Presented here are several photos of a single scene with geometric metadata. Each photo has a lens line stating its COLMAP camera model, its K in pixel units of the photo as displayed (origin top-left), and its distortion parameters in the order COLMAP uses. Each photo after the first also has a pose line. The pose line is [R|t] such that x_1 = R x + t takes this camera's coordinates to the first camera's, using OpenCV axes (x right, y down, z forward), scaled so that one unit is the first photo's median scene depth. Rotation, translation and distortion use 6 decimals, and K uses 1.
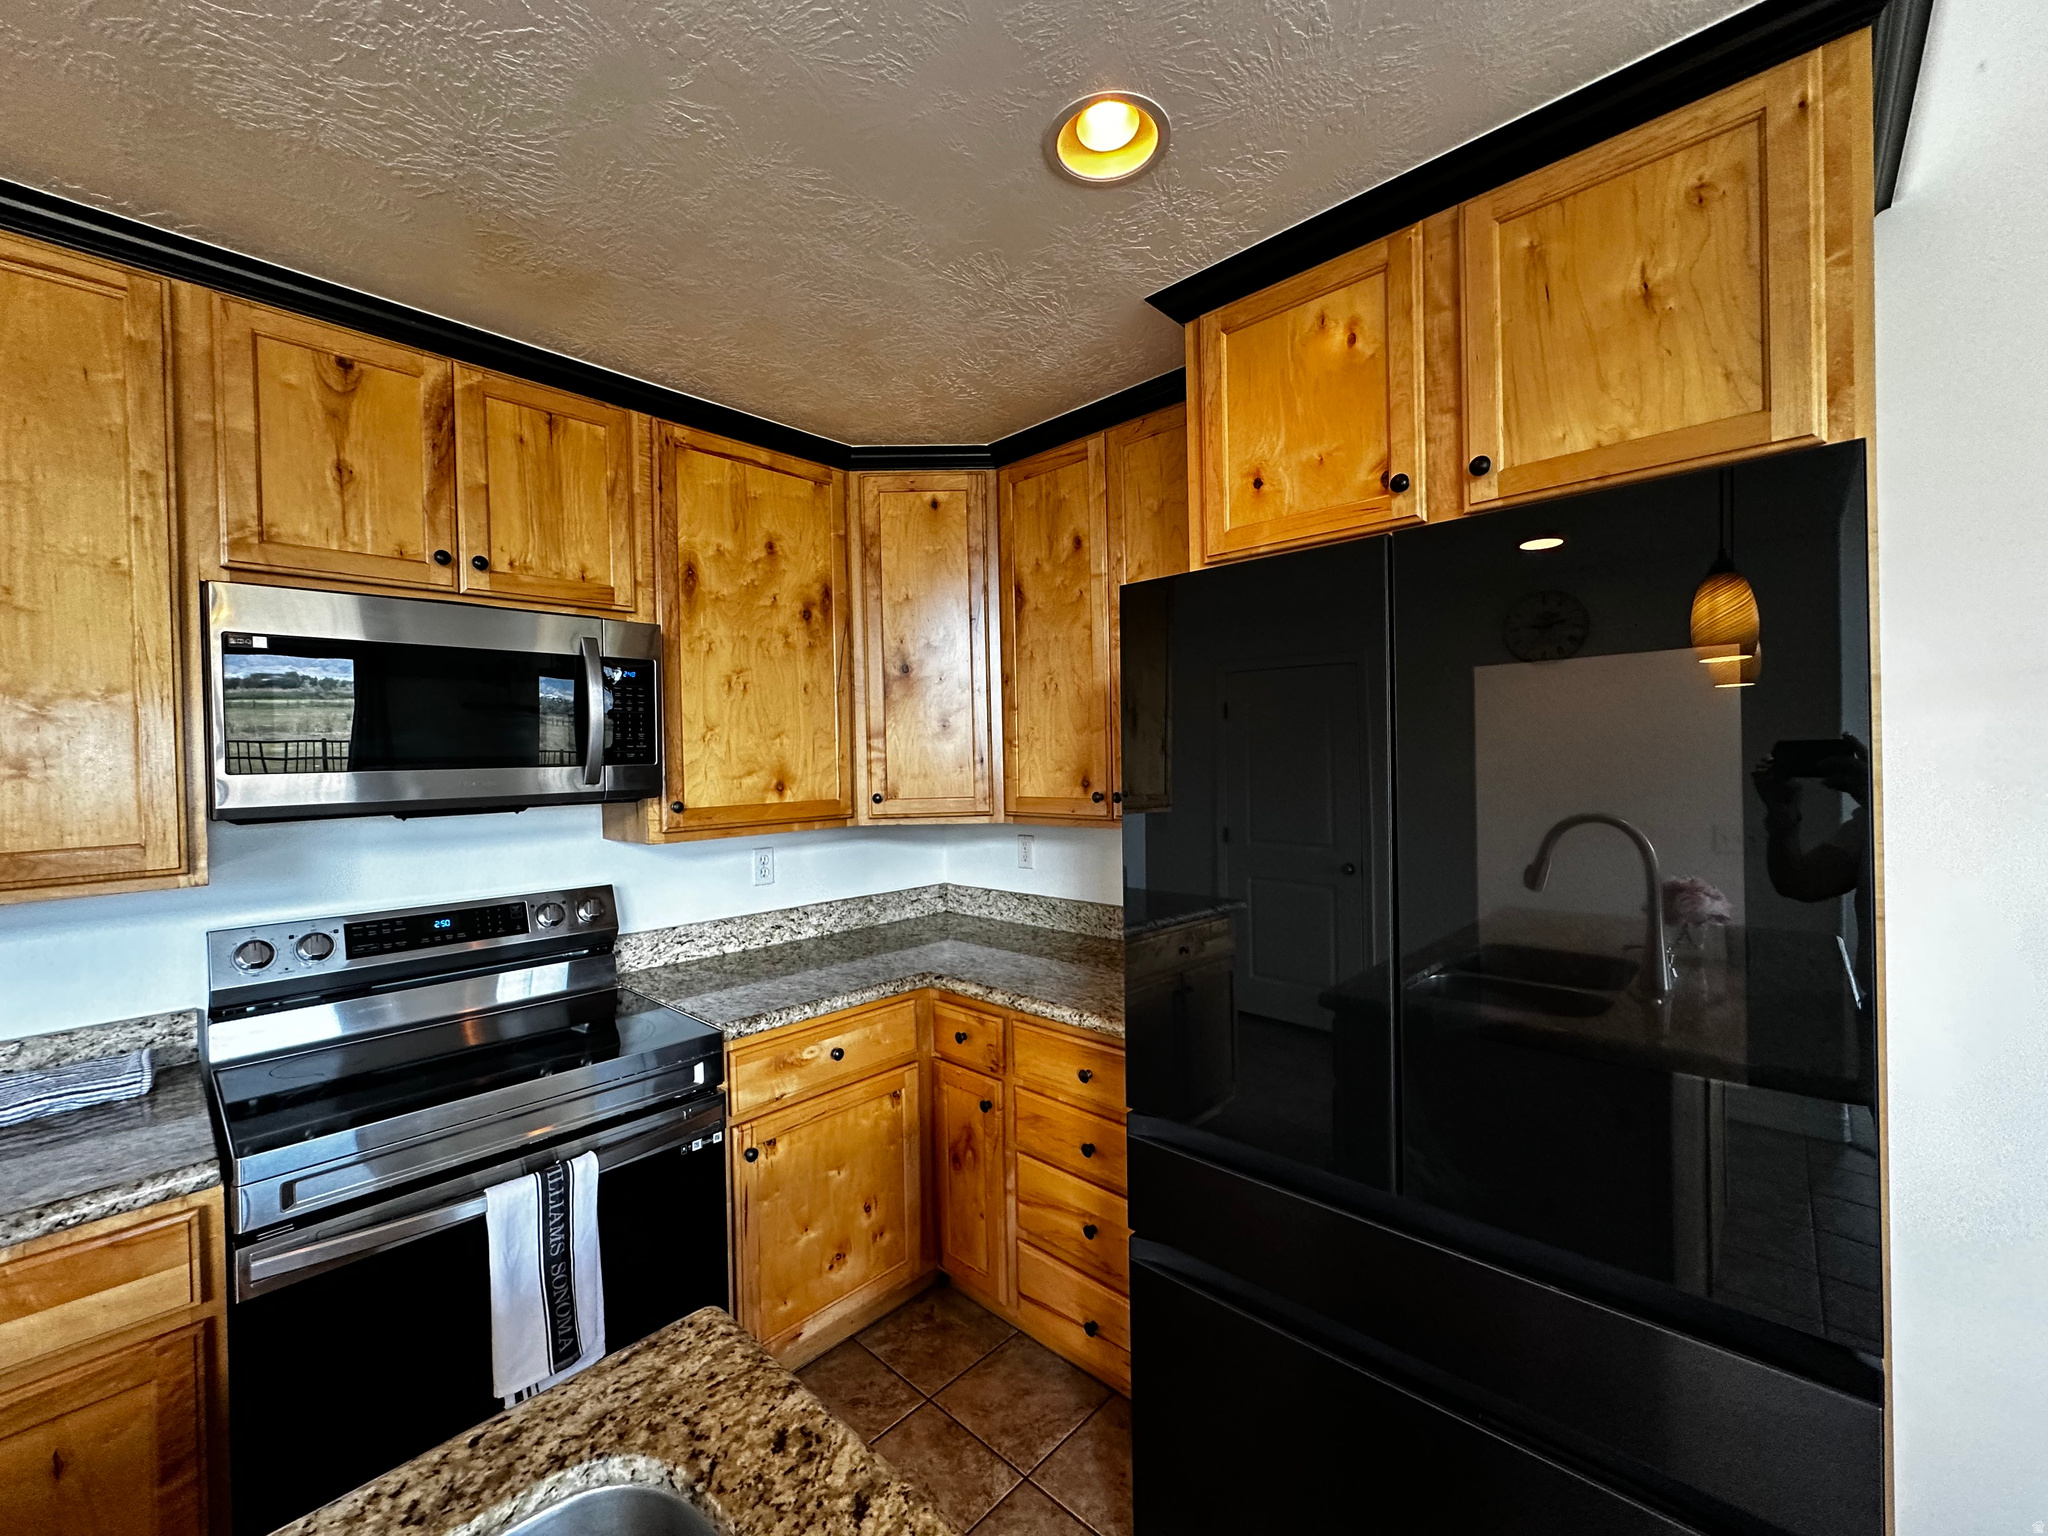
lens RADIAL K [[815.0, 0, 1022.4], [0, 815.0, 763.0], [0, 0, 1]] dist [-0.002385, -0.000021]
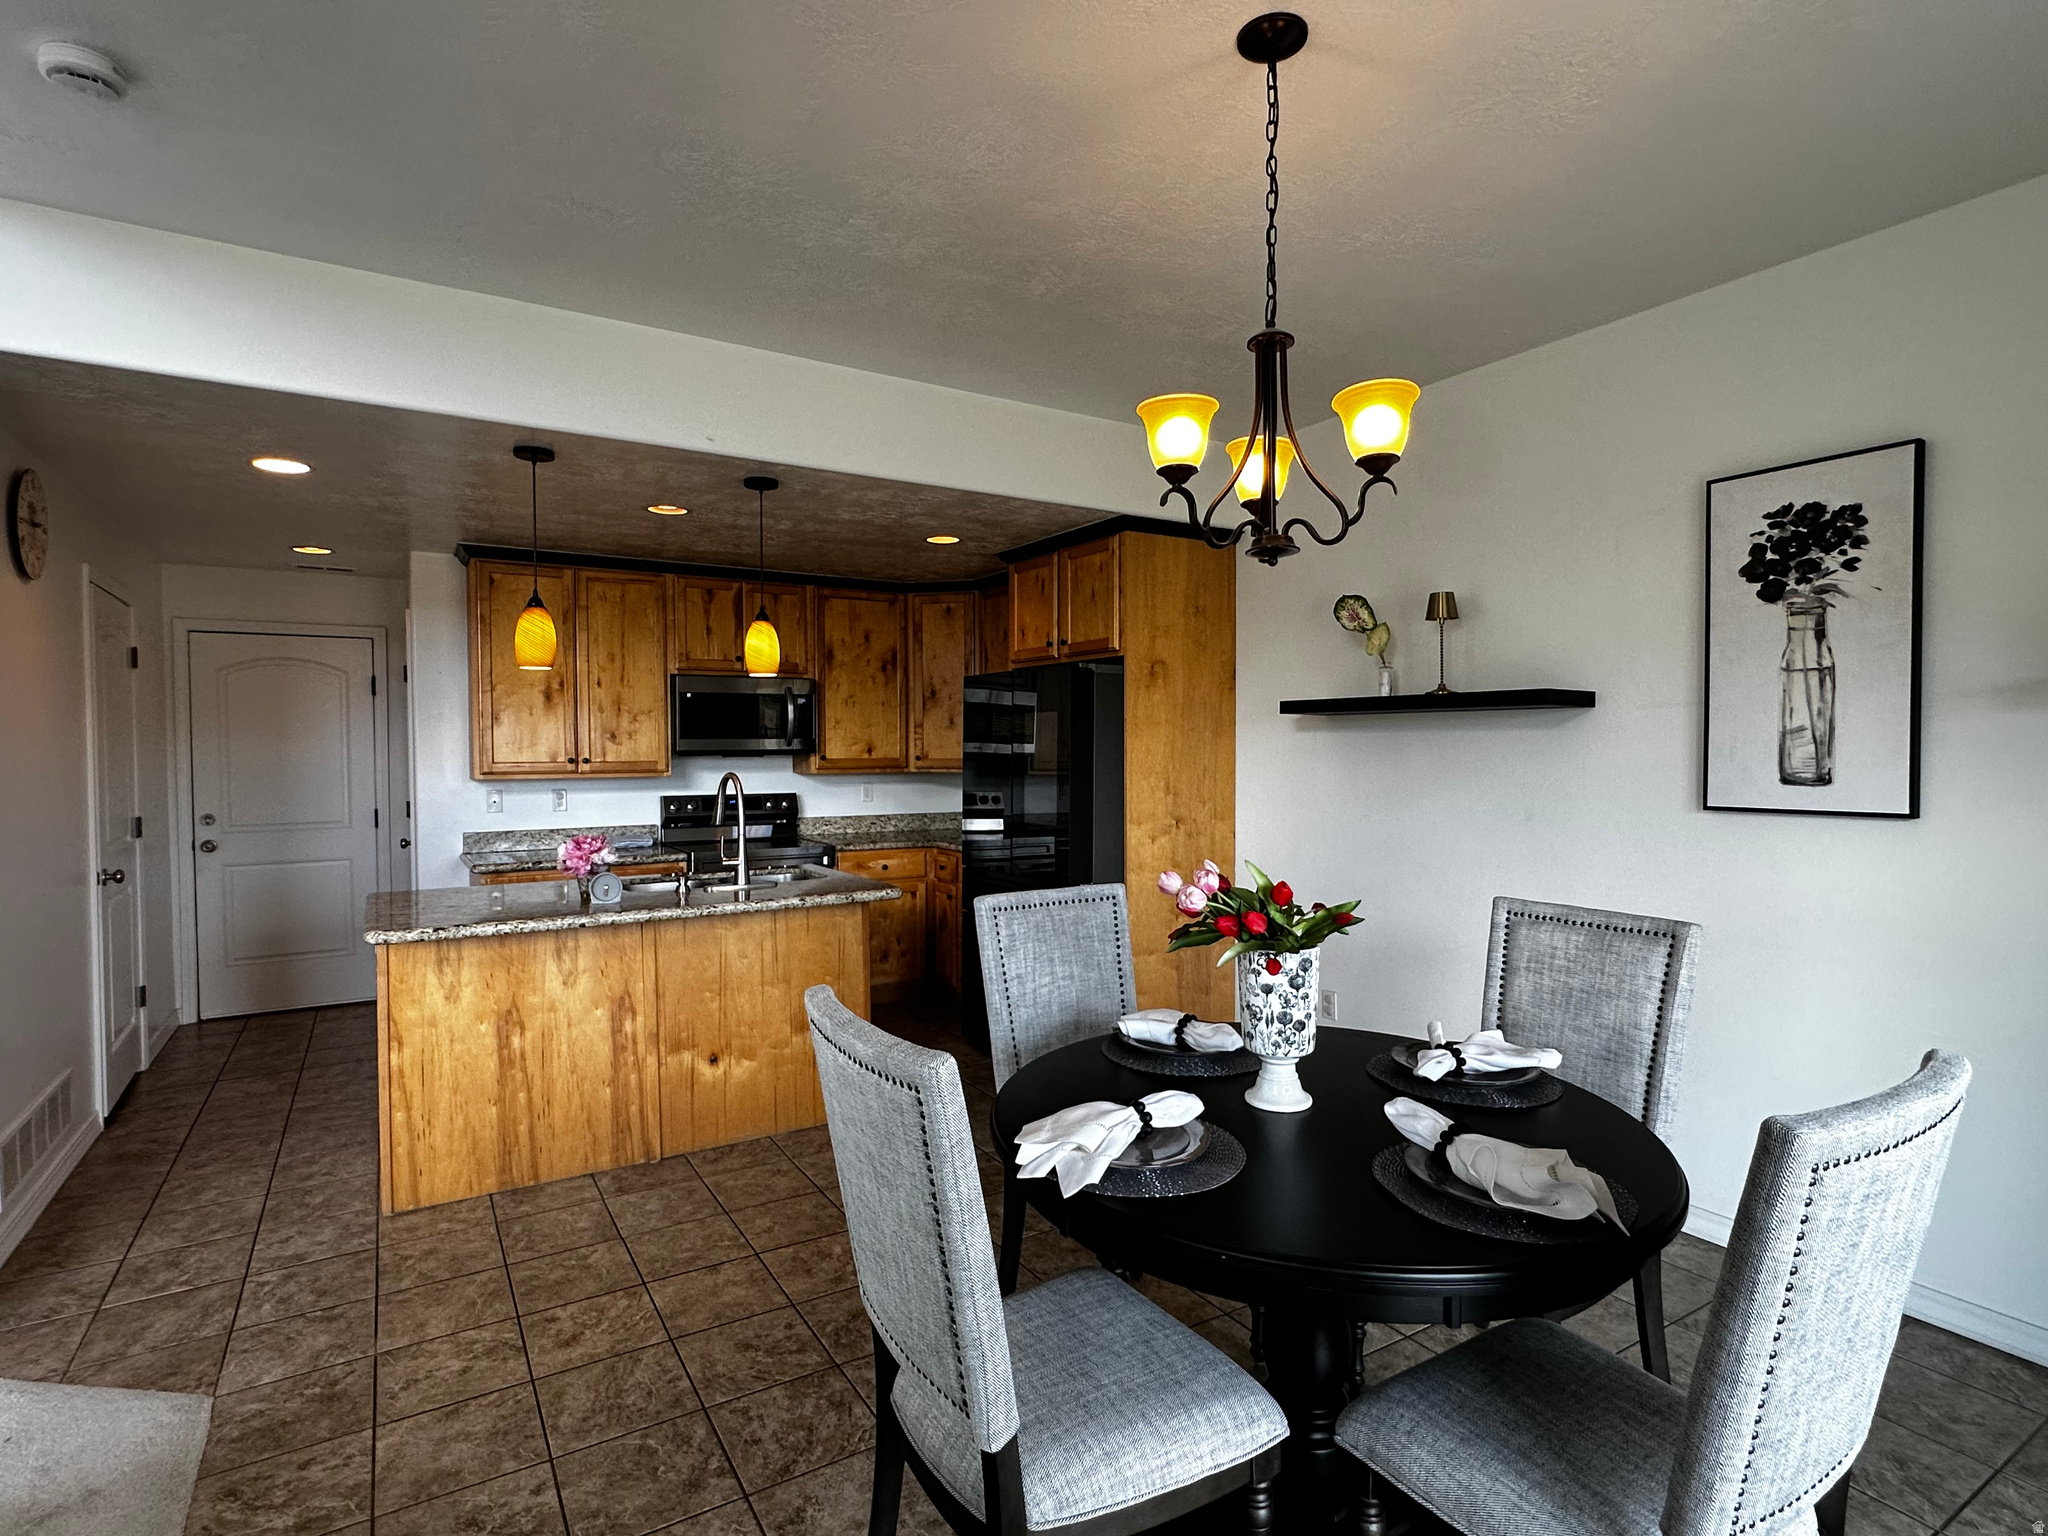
lens RADIAL K [[1030.2, 0, 1020.3], [0, 1030.2, 771.3], [0, 0, 1]] dist [-0.003964, -0.000446]
pose [[0.966161, 0.026795, -0.256545, 0.884238], [-0.020338, 0.999407, 0.027791, 0.000940], [0.257137, -0.021633, 0.966133, -1.706219]]
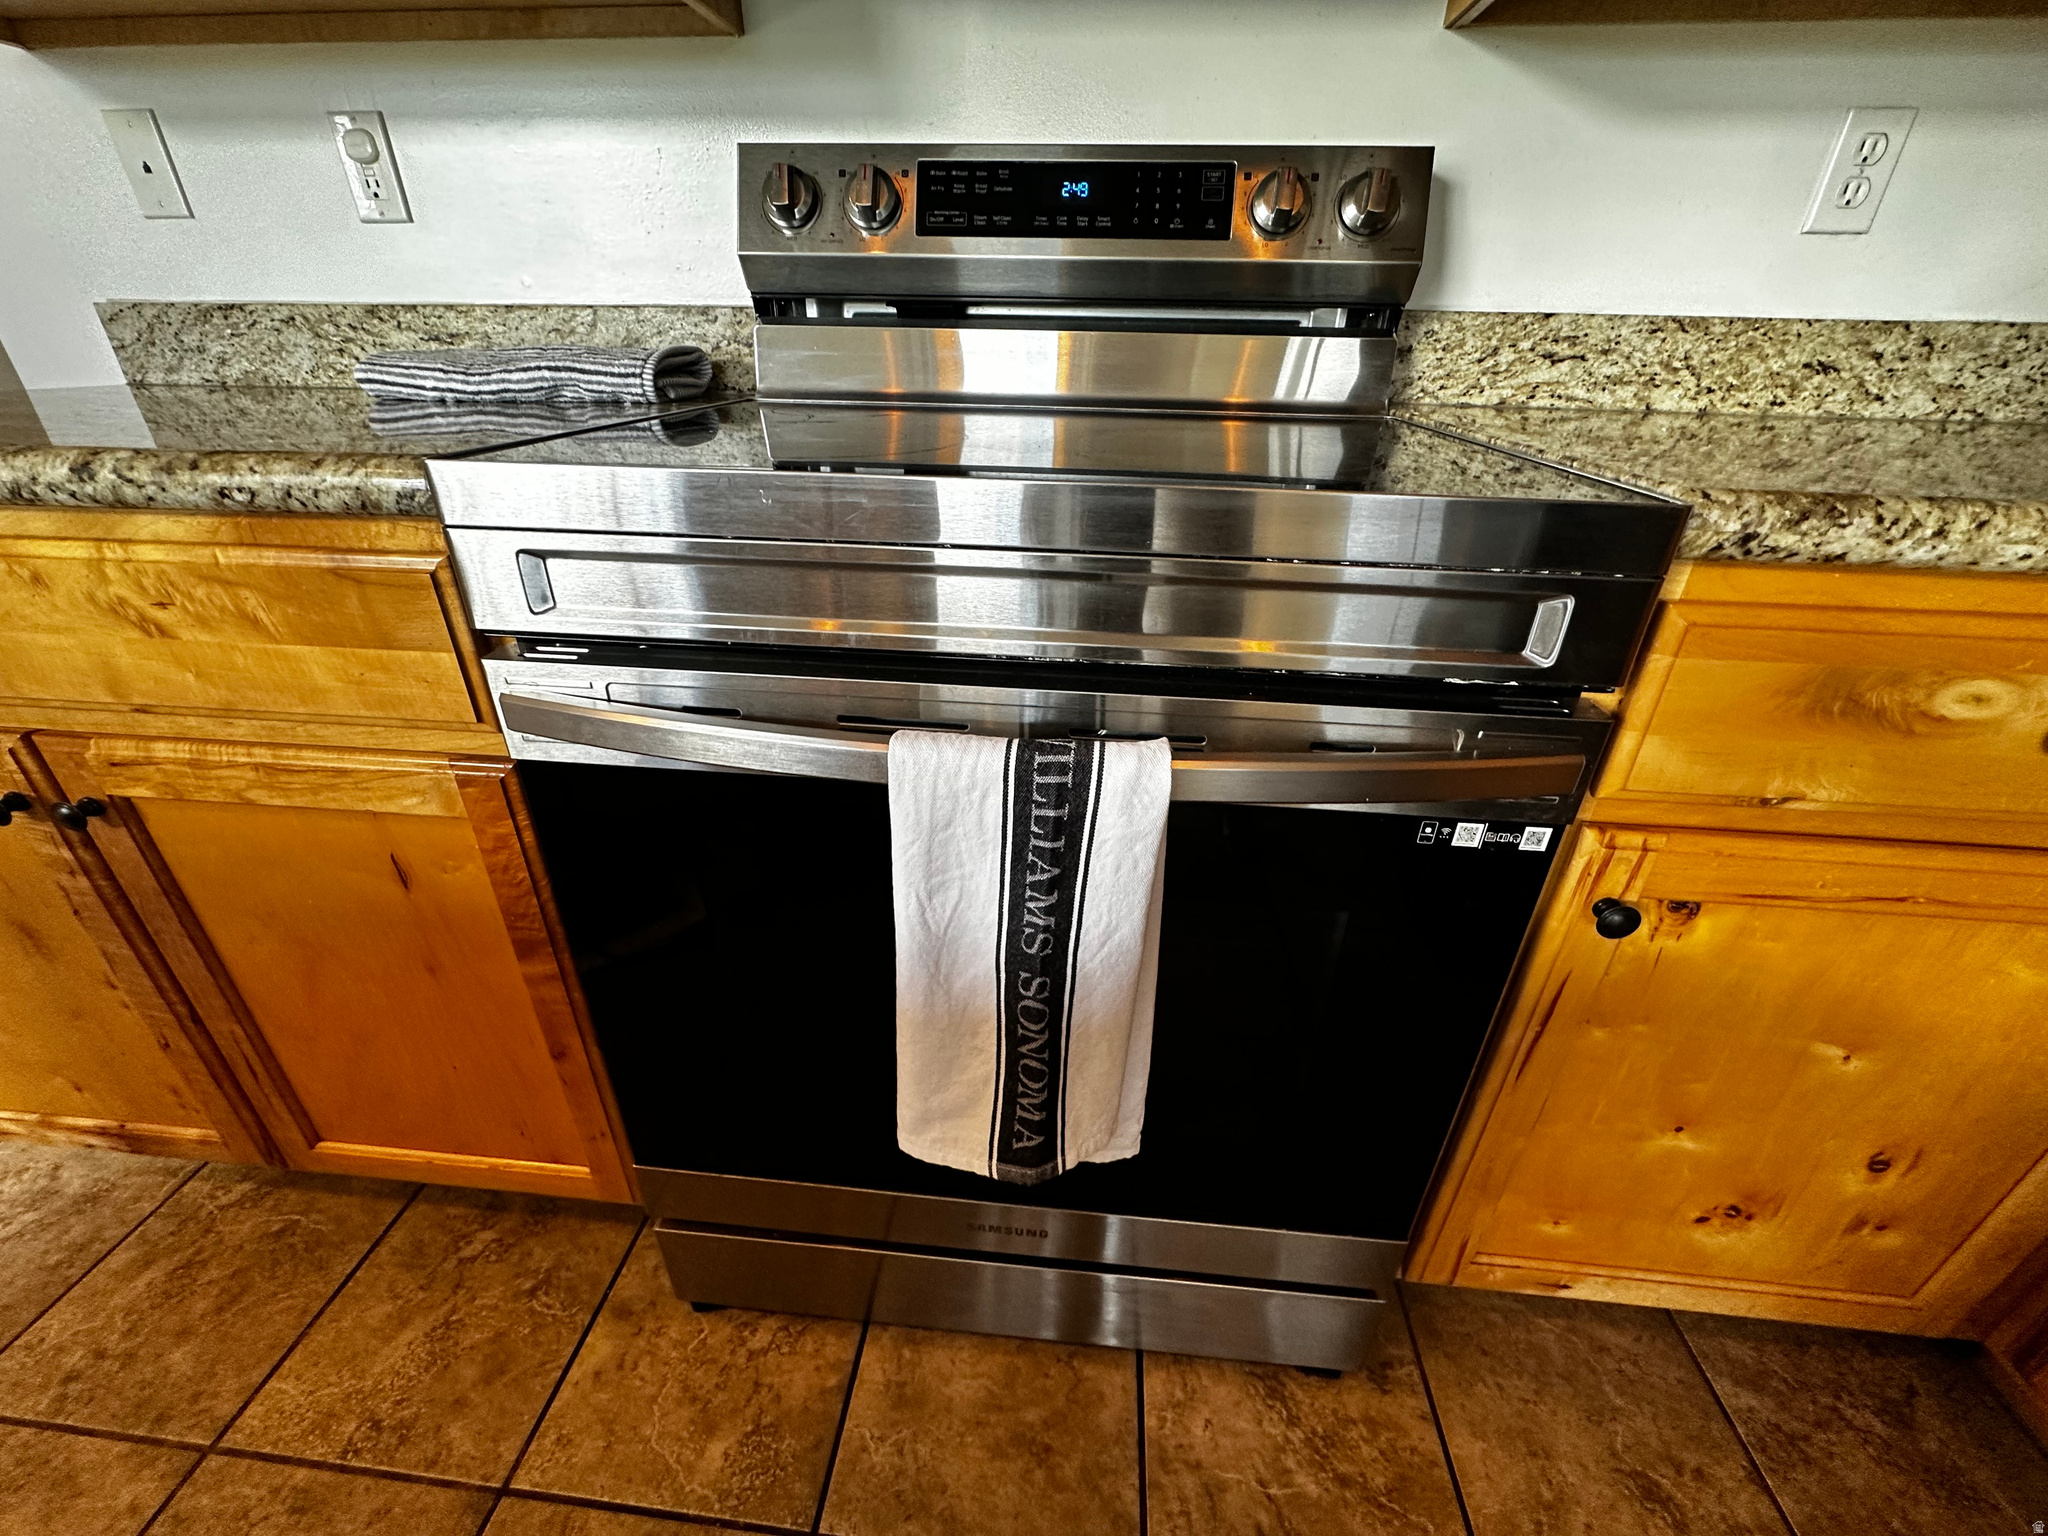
lens RADIAL K [[815.0, 0, 1019.3], [0, 815.0, 761.9], [0, 0, 1]] dist [-0.002385, -0.000021]
pose [[0.606952, 0.397866, -0.687977, -0.257786], [-0.029851, 0.876466, 0.480537, 0.252932], [0.794178, -0.271126, 0.543849, 0.596946]]
